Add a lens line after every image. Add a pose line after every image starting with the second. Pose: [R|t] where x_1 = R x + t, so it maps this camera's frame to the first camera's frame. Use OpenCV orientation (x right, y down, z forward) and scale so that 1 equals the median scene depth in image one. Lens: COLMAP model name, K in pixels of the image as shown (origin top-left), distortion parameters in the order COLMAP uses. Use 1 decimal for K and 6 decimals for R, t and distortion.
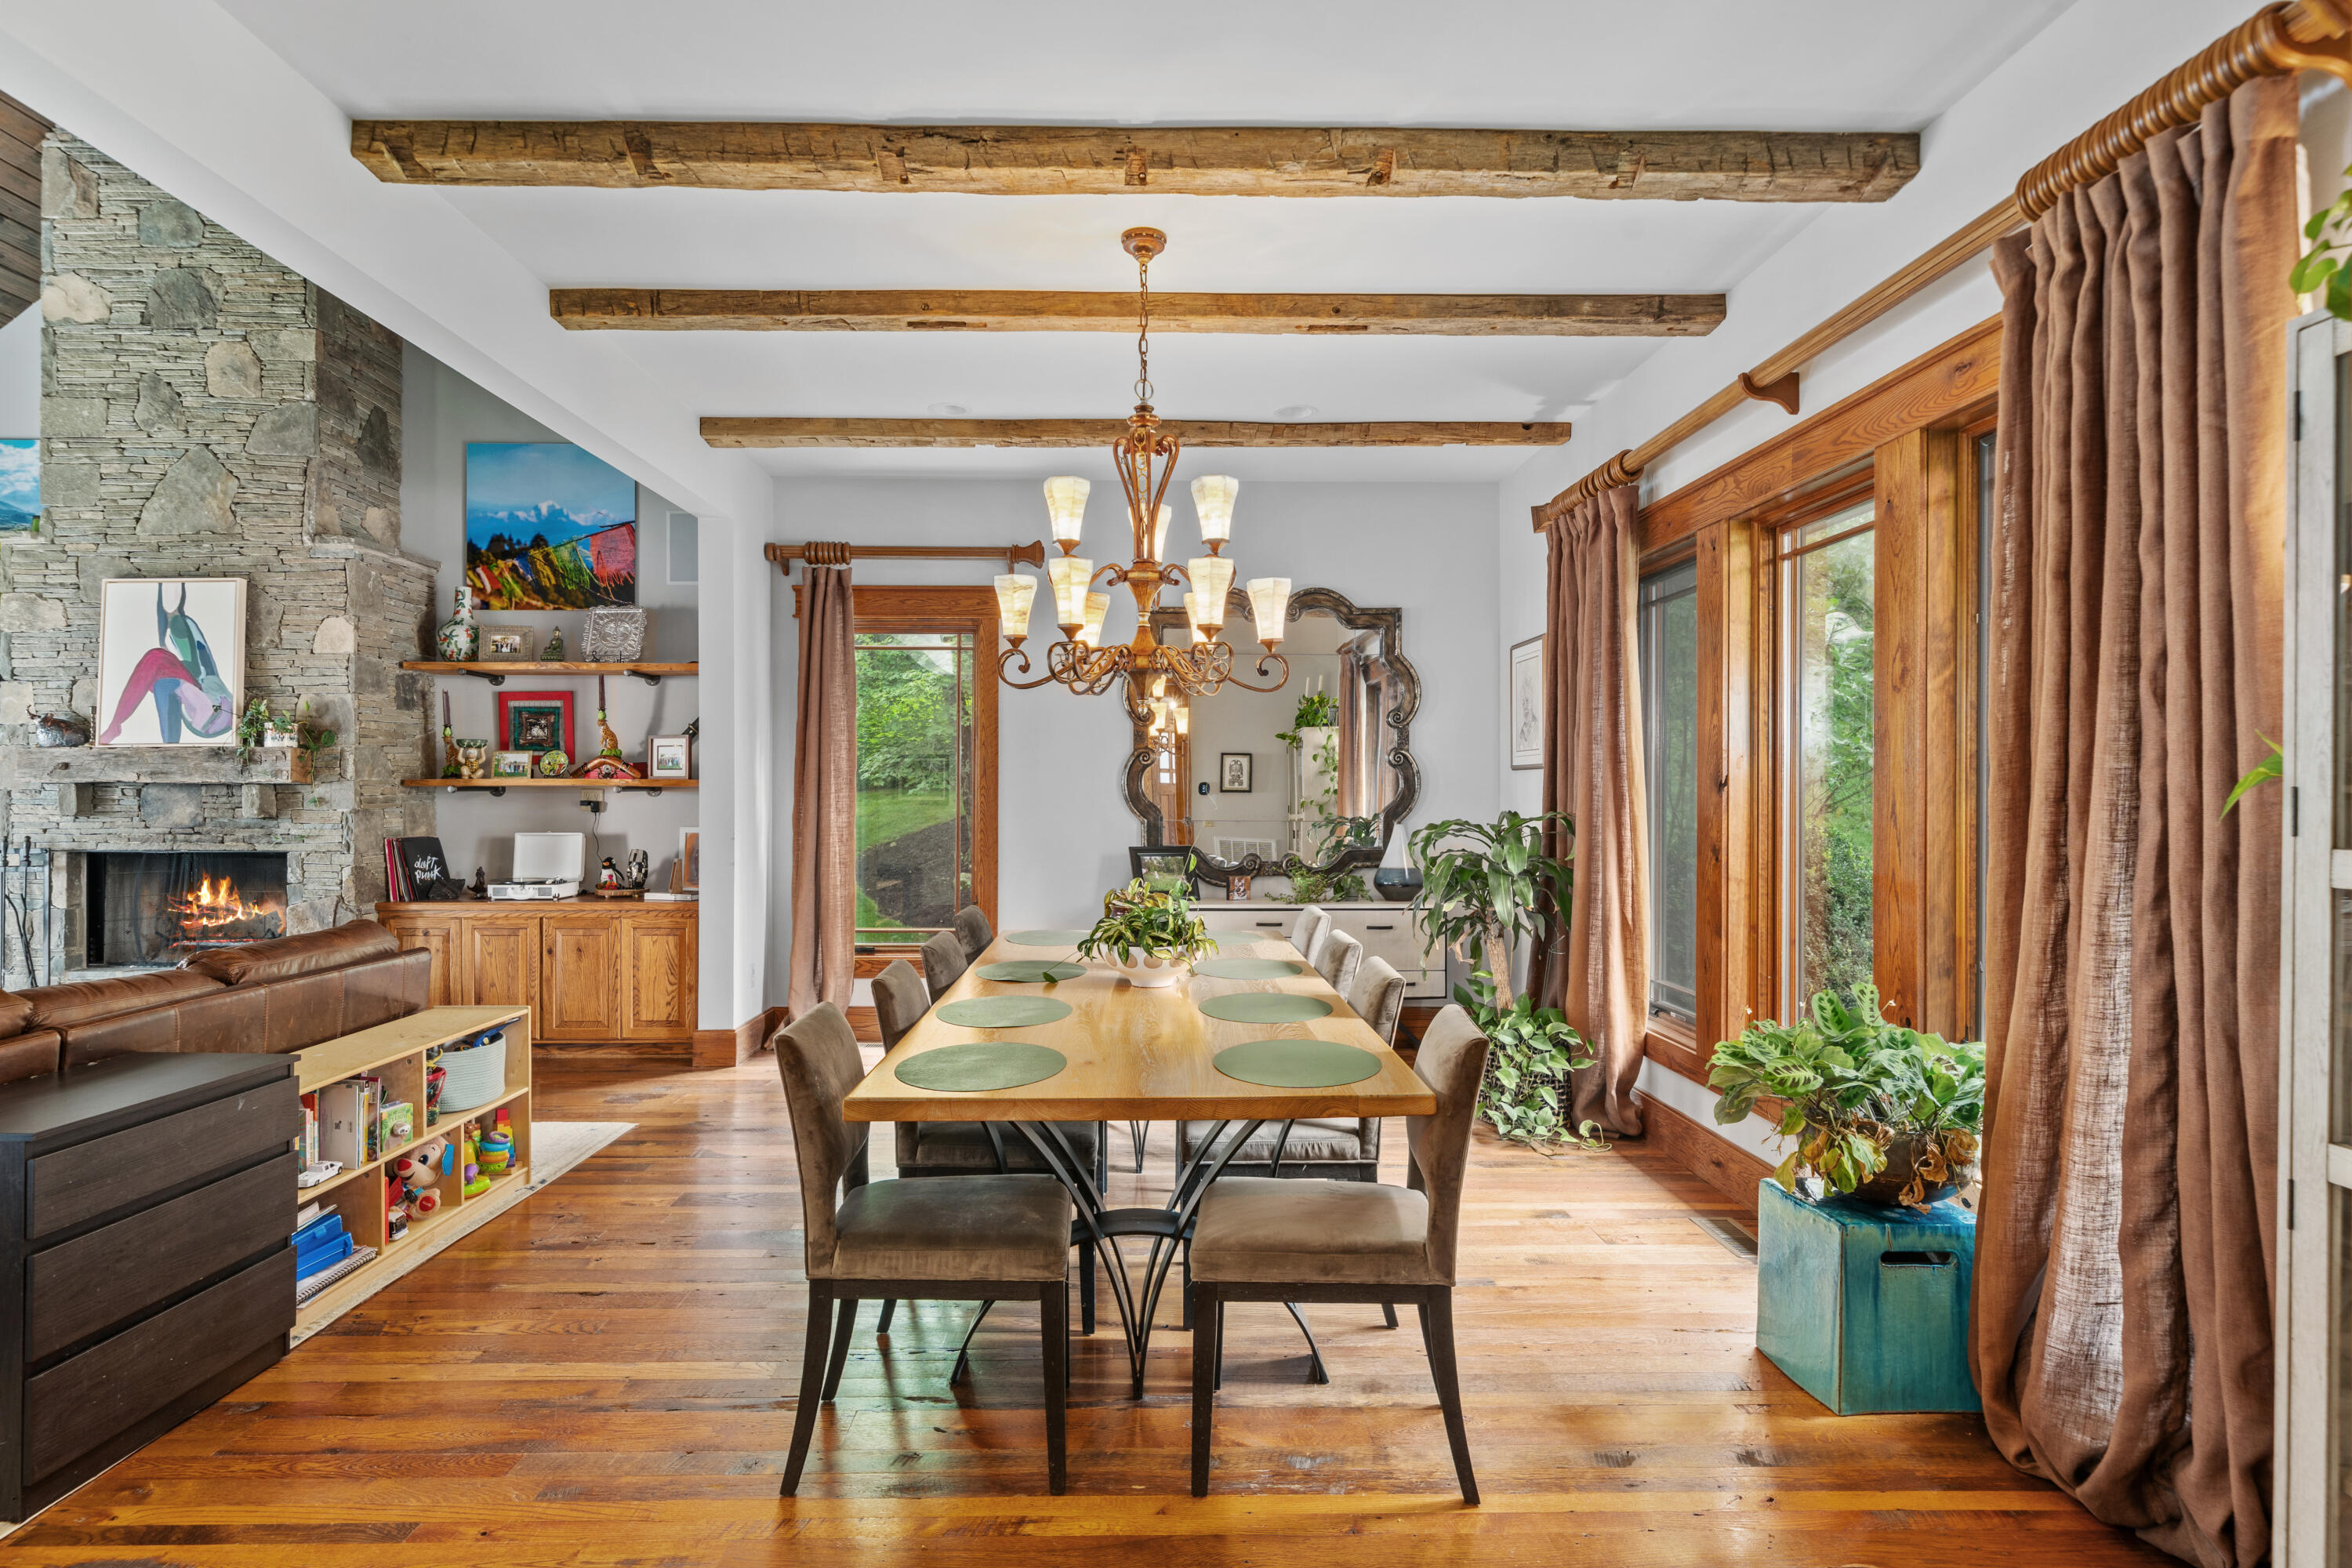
lens RADIAL K [[1303.4, 0, 1222.4], [0, 1303.4, 793.9], [0, 0, 1]] dist [0.001245, 0.000419]
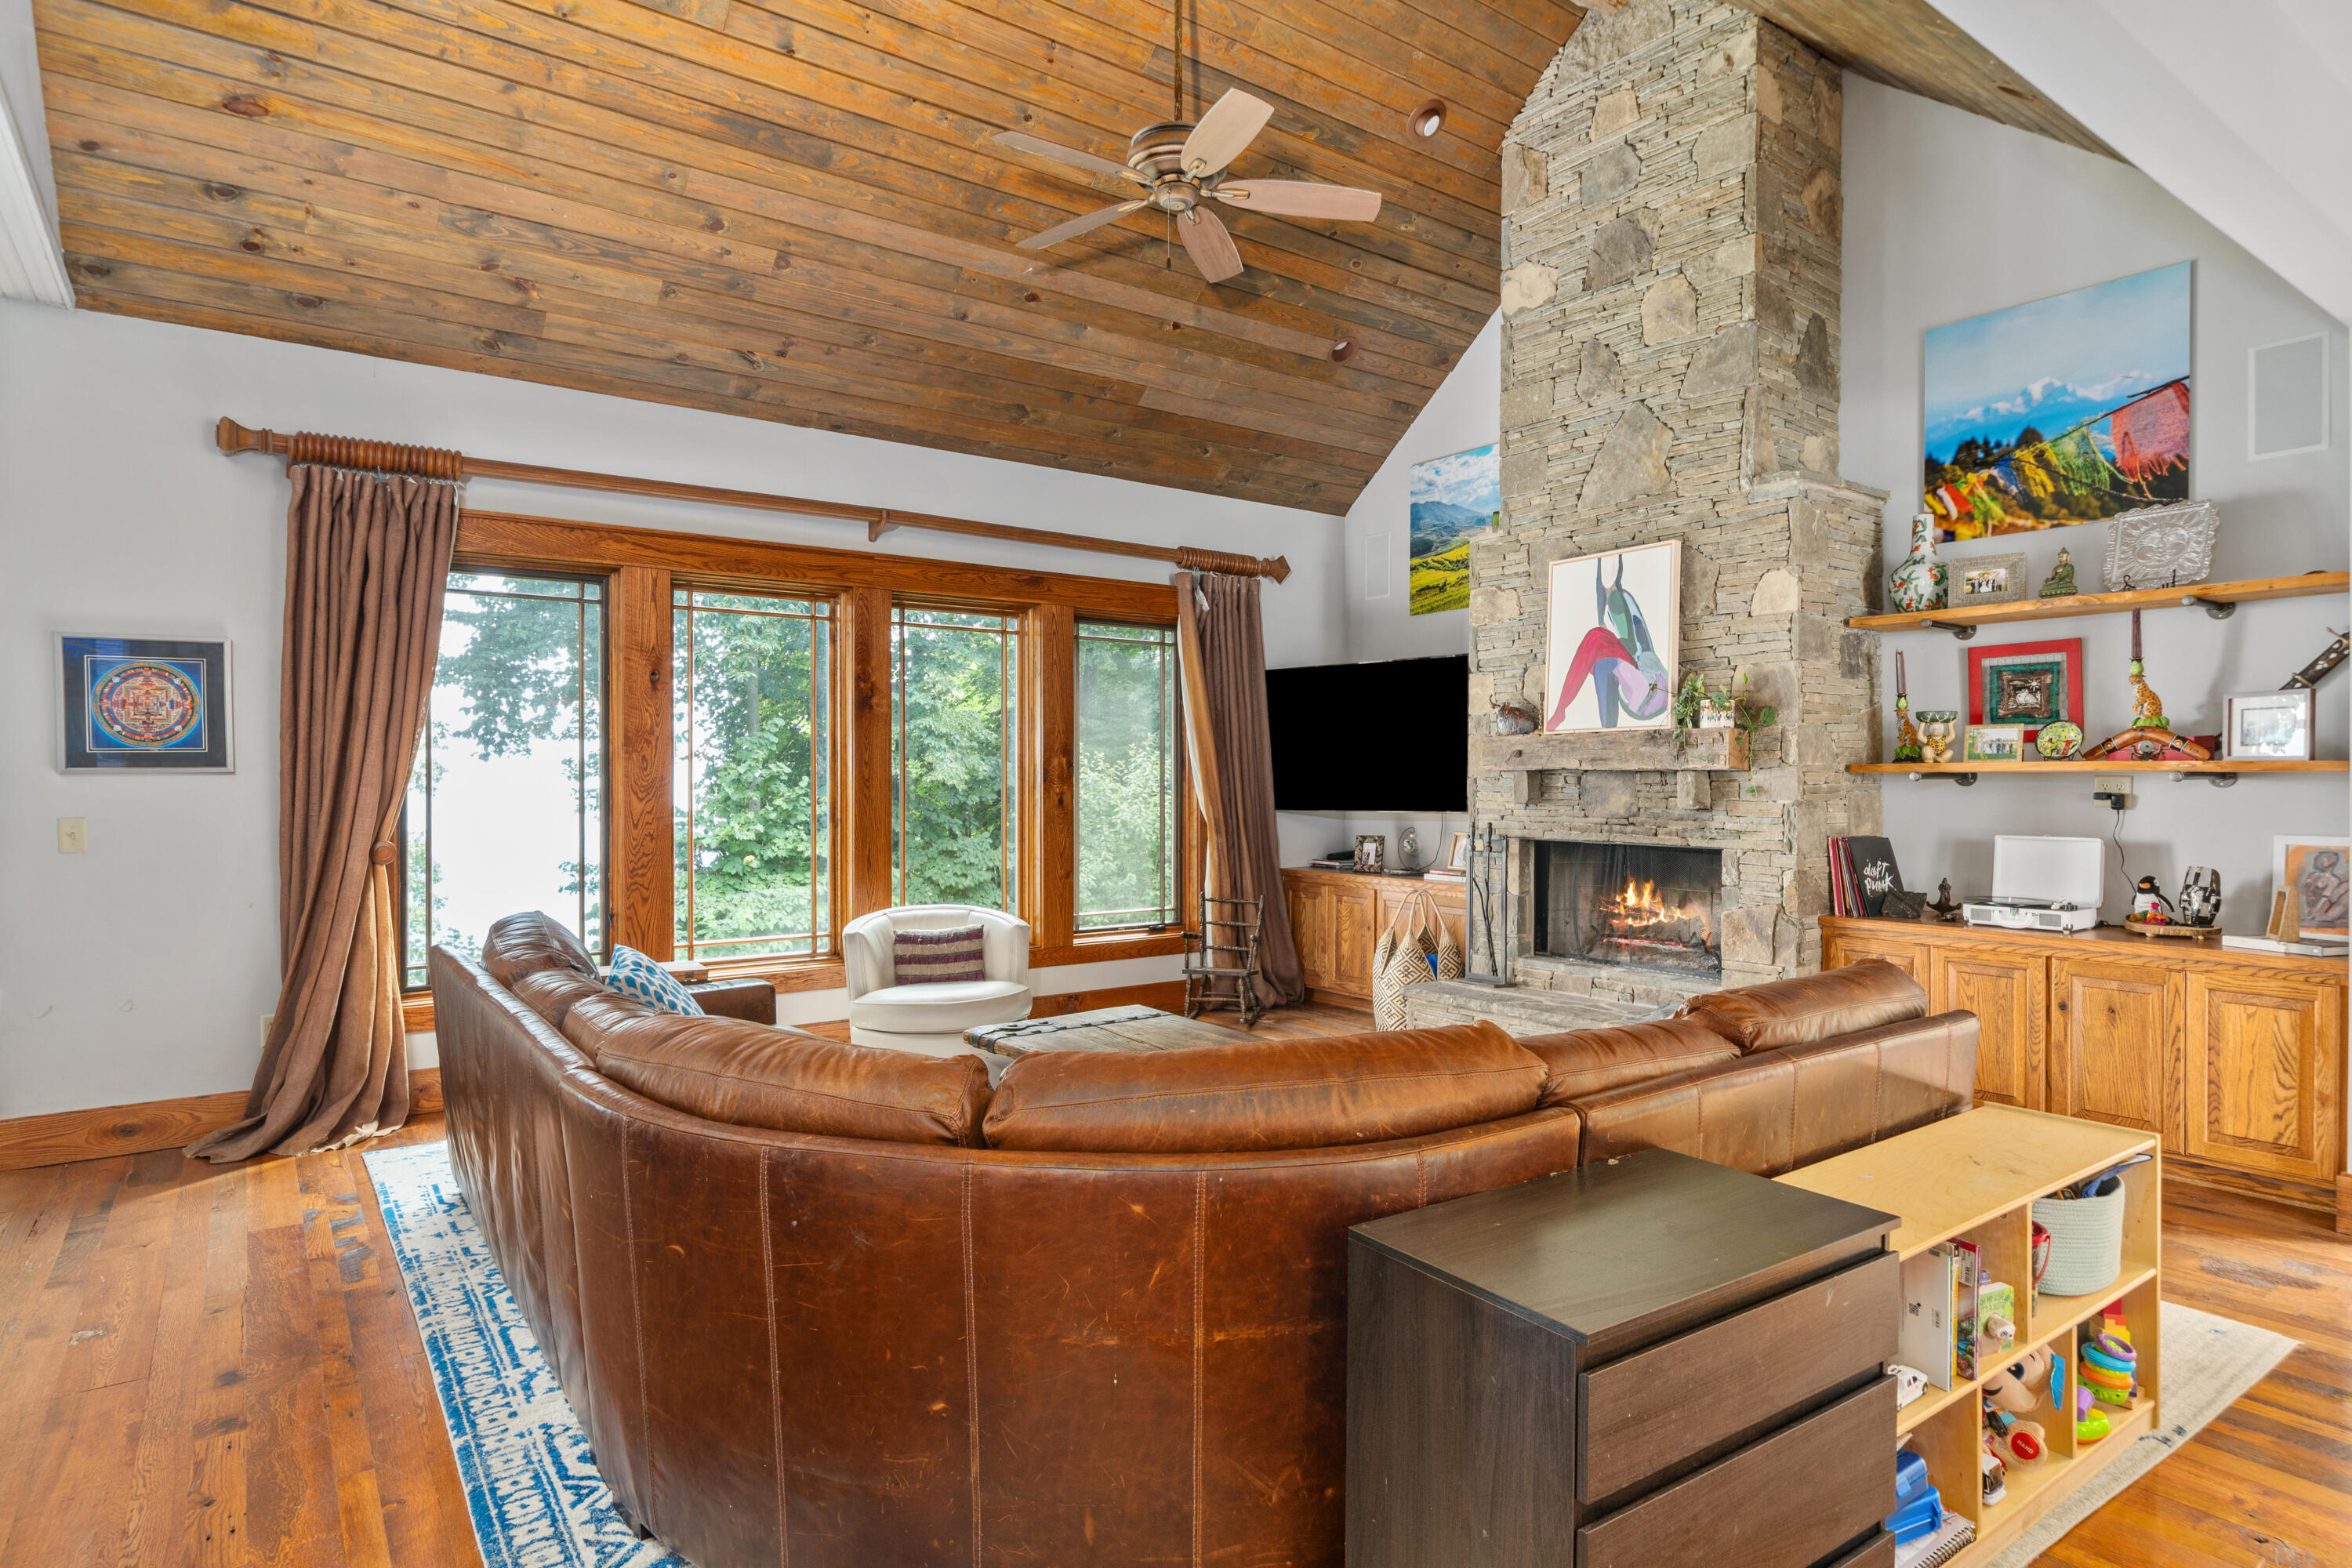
lens RADIAL K [[1303.4, 0, 1127.0], [0, 1303.4, 785.6], [0, 0, 1]] dist [0.001245, 0.000419]
pose [[0.548512, 0.005265, -0.836126, -0.209733], [-0.001104, 0.999984, 0.005573, -0.001959], [0.836142, -0.002134, 0.548509, 0.194336]]
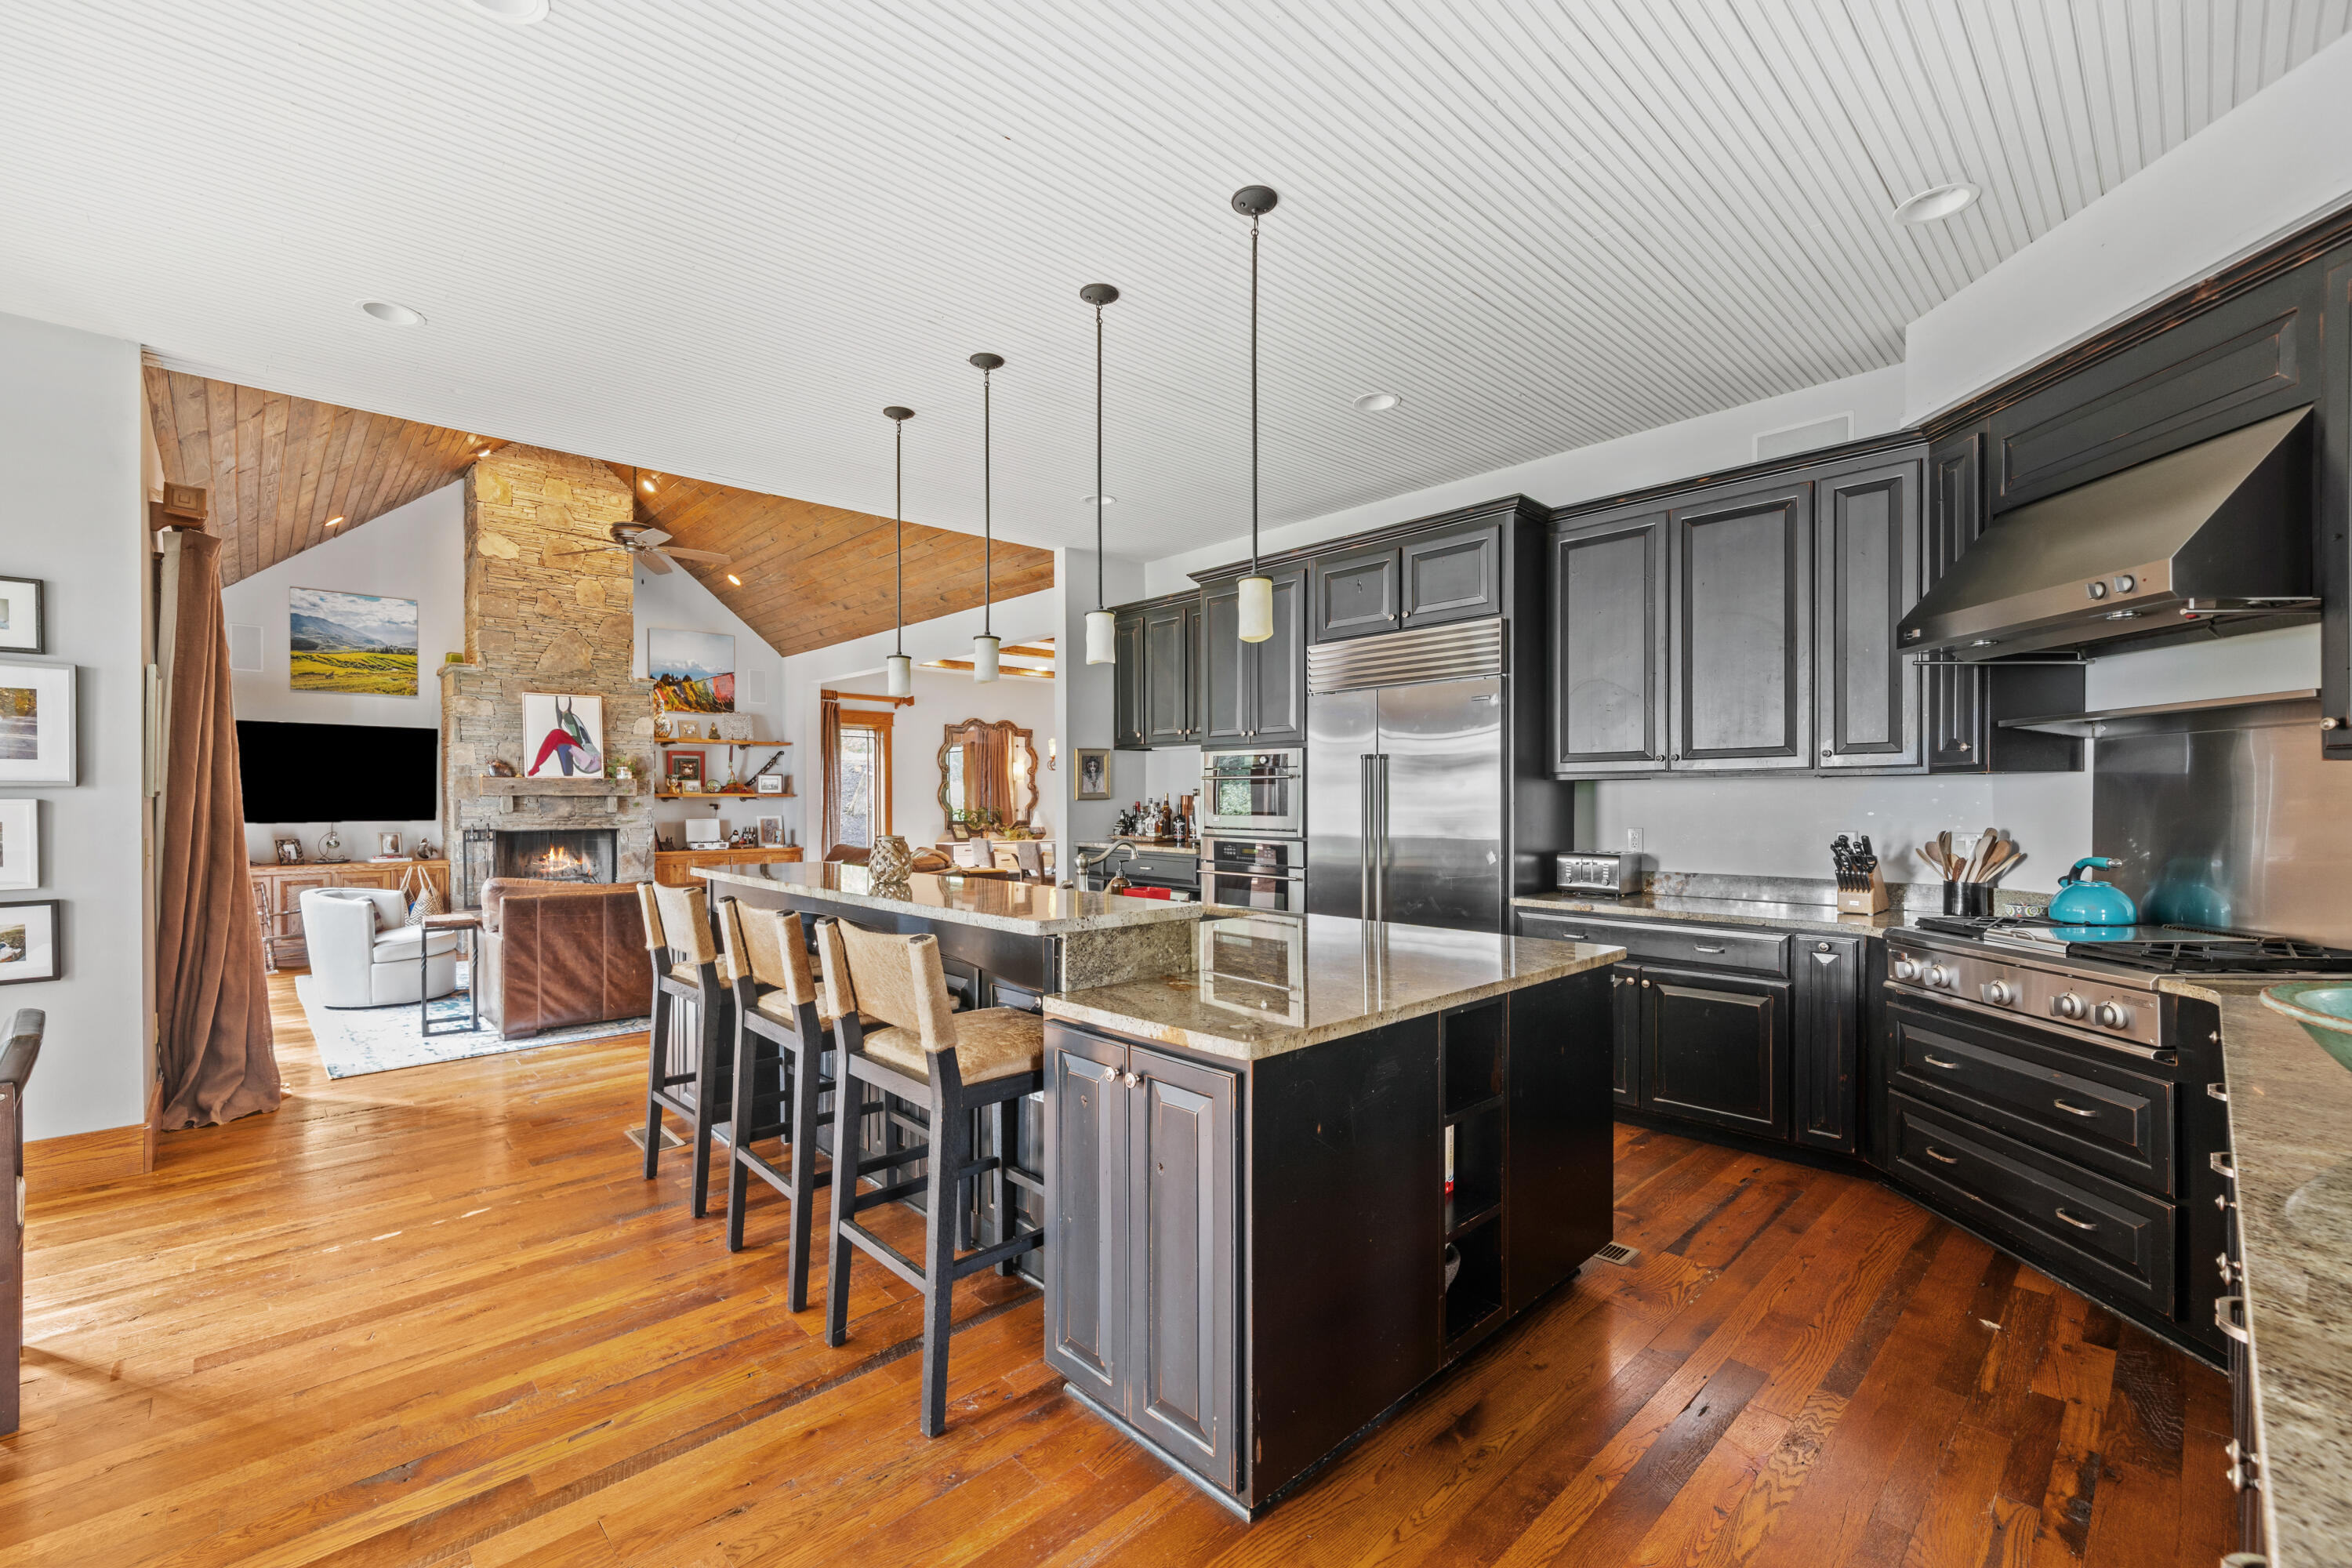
lens RADIAL K [[977.1, 0, 1138.9], [0, 977.1, 808.6], [0, 0, 1]] dist [0.003277, 0.000434]
pose [[0.760166, -0.007738, 0.649683, -1.102349], [0.000441, 0.999935, 0.011393, -0.005109], [-0.649729, -0.008374, 0.760120, -0.724169]]
